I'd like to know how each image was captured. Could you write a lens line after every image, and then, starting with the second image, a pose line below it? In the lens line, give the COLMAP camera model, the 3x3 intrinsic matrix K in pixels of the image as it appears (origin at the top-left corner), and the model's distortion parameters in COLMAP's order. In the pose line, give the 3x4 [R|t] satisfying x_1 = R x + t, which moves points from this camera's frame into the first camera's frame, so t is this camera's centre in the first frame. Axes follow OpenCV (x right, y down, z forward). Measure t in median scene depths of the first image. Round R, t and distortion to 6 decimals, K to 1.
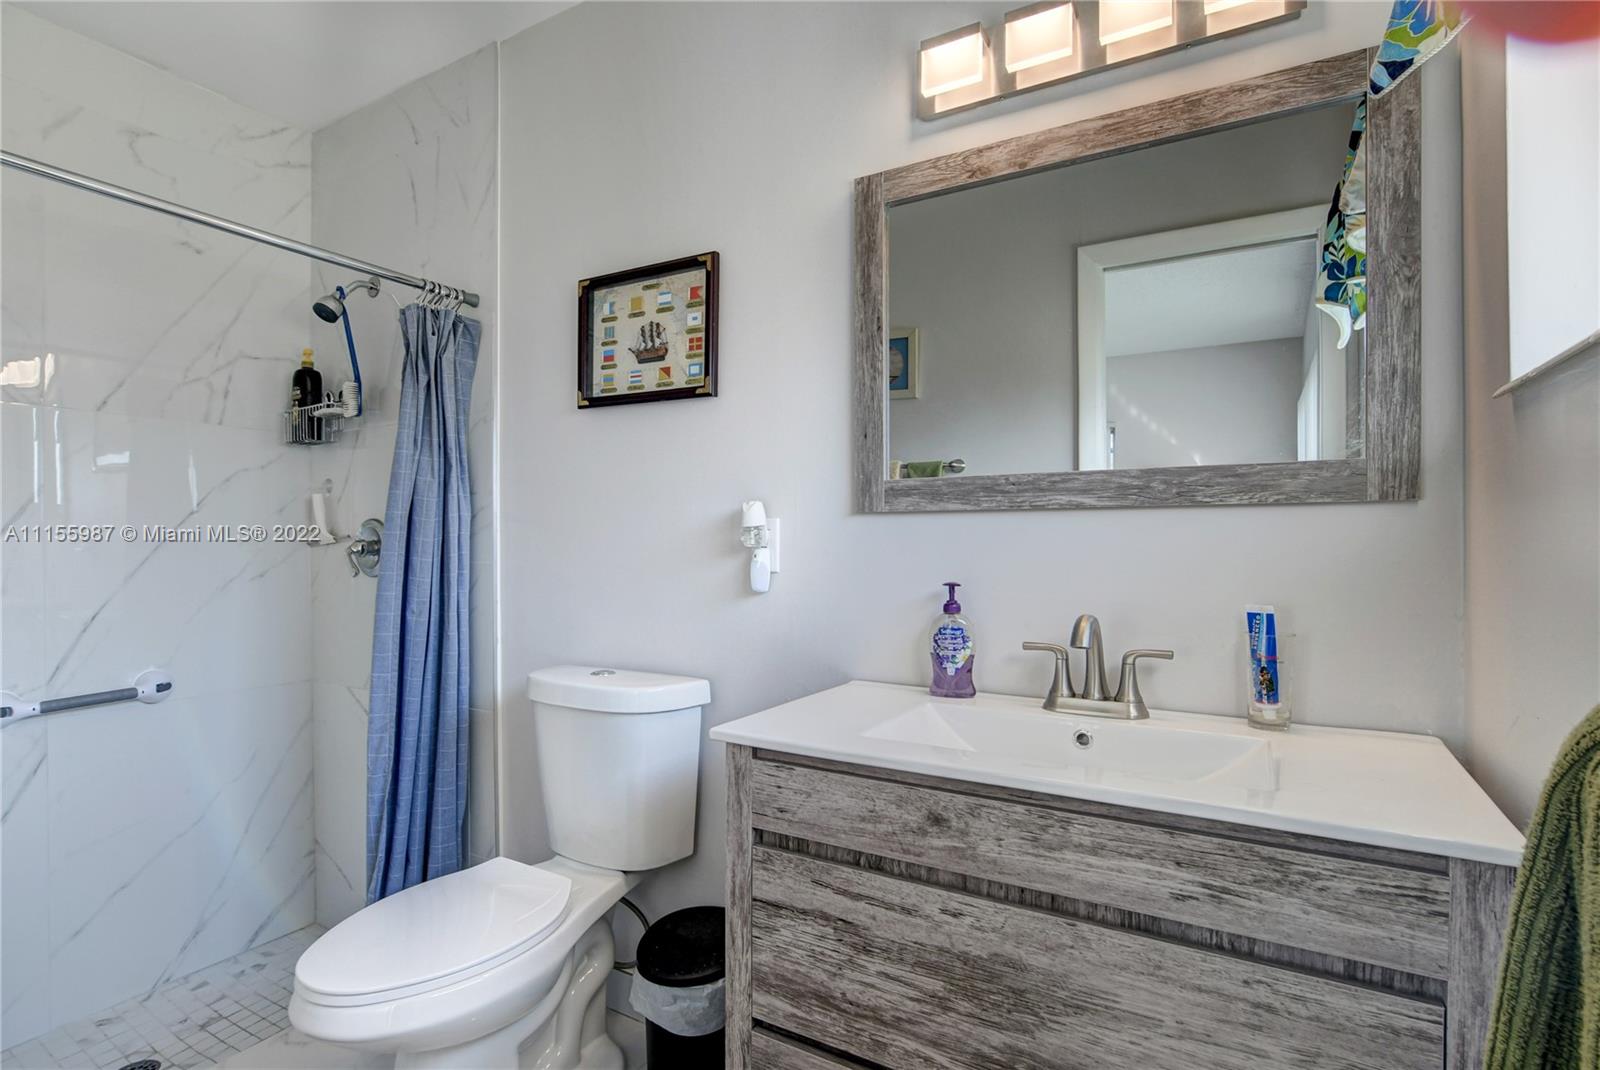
lens RADIAL K [[790.4, 0, 800.6], [0, 790.4, 546.1], [0, 0, 1]] dist [-0.025445, -0.000512]
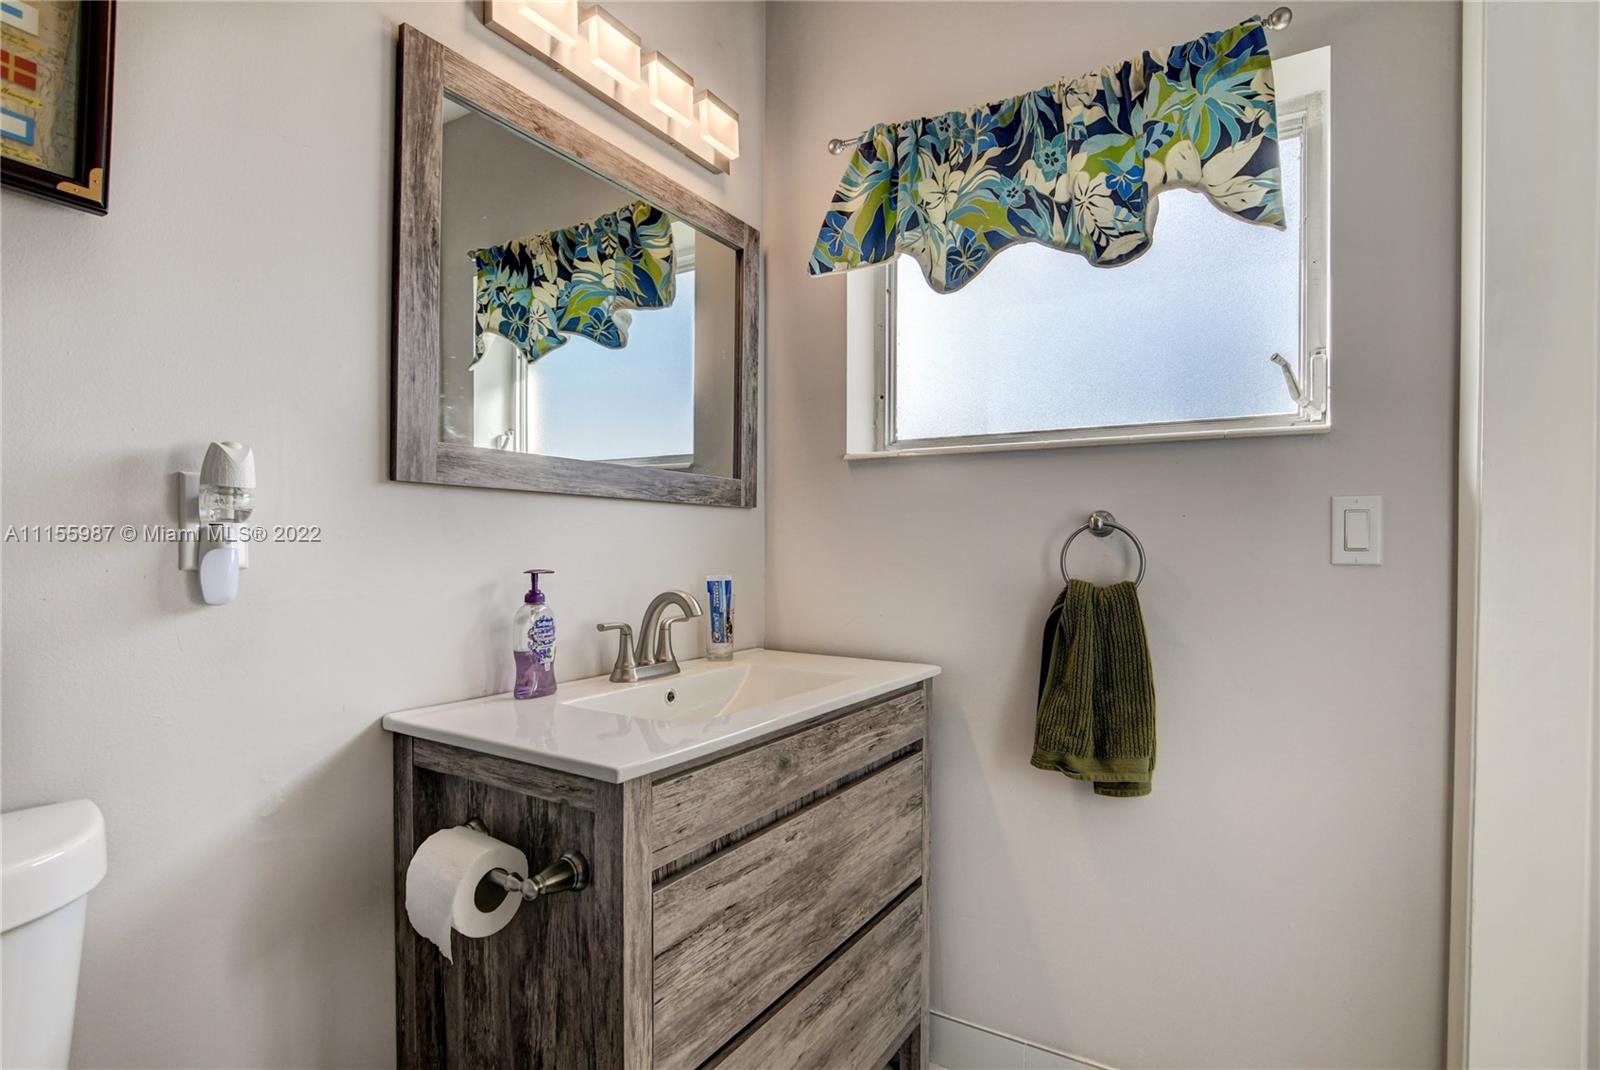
lens RADIAL K [[790.4, 0, 803.7], [0, 790.4, 545.4], [0, 0, 1]] dist [-0.025445, -0.000512]
pose [[0.016915, 0.001849, 0.999855, -0.883907], [-0.002655, 0.999995, -0.001805, 0.023482], [-0.999853, -0.002624, 0.016920, 0.848560]]
